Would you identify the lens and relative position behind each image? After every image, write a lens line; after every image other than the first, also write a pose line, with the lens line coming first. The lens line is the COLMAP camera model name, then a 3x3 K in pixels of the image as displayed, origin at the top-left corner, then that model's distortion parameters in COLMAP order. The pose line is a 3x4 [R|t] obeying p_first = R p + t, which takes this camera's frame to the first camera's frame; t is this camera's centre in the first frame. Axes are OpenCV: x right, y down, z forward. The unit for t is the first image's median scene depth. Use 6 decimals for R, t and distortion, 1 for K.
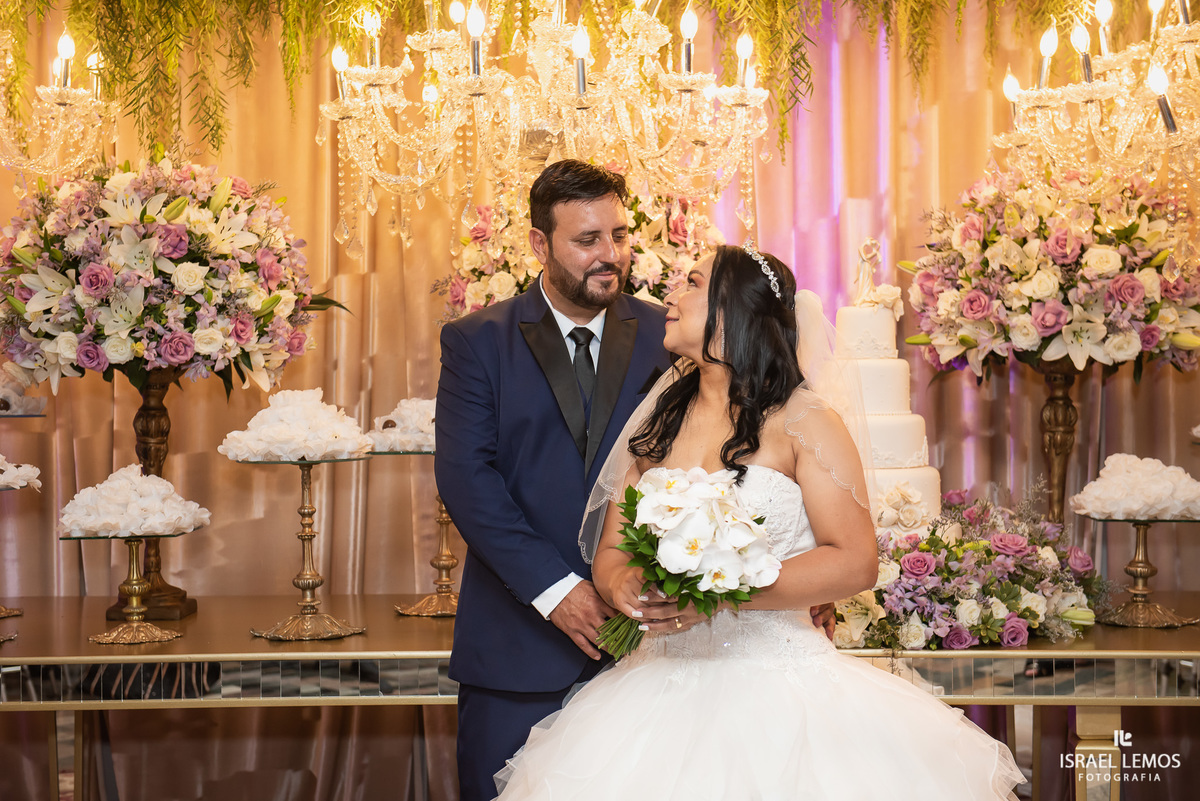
lens RADIAL K [[1932.7, 0, 599.9], [0, 1932.7, 400.1], [0, 0, 1]] dist [0.140869, -0.027105]
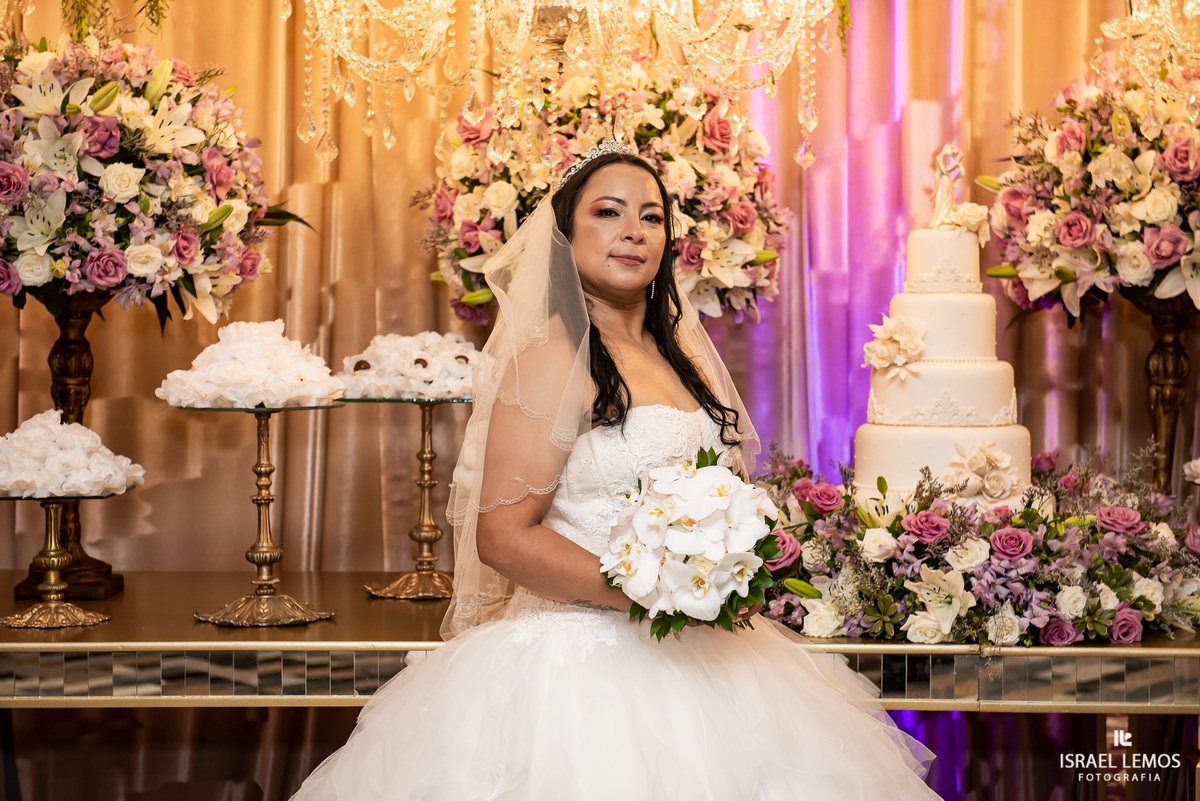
lens RADIAL K [[2243.7, 0, 601.4], [0, 2243.7, 401.1], [0, 0, 1]] dist [0.133362, -0.245745]
pose [[0.999667, 0.012459, 0.022577, -0.029077], [-0.012996, 0.999632, 0.023793, 0.003679], [-0.022272, -0.024079, 0.999462, 0.045649]]
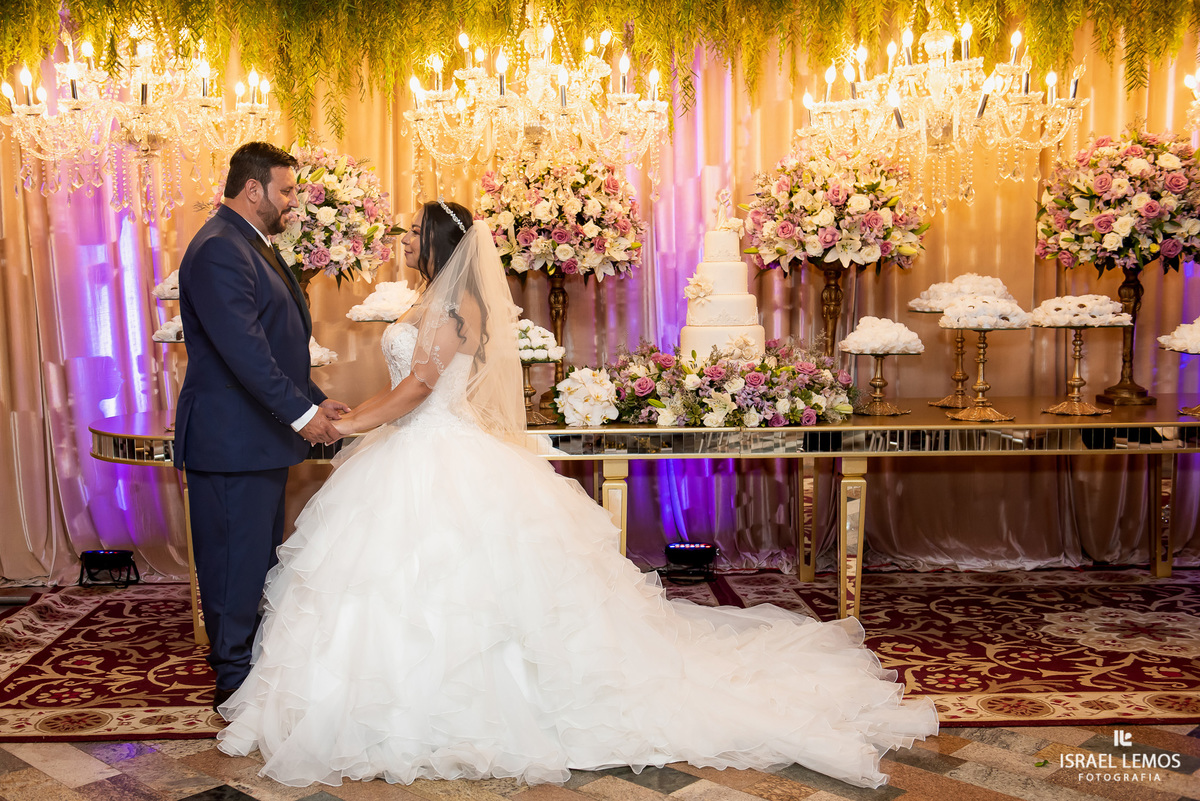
lens RADIAL K [[1323.4, 0, 530.3], [0, 1323.4, 409.6], [0, 0, 1]] dist [0.020241, 0.019200]
pose [[0.999675, -0.008272, 0.024117, -0.060393], [0.006271, 0.996620, 0.081906, 0.011798], [-0.024713, -0.081728, 0.996348, -0.165367]]
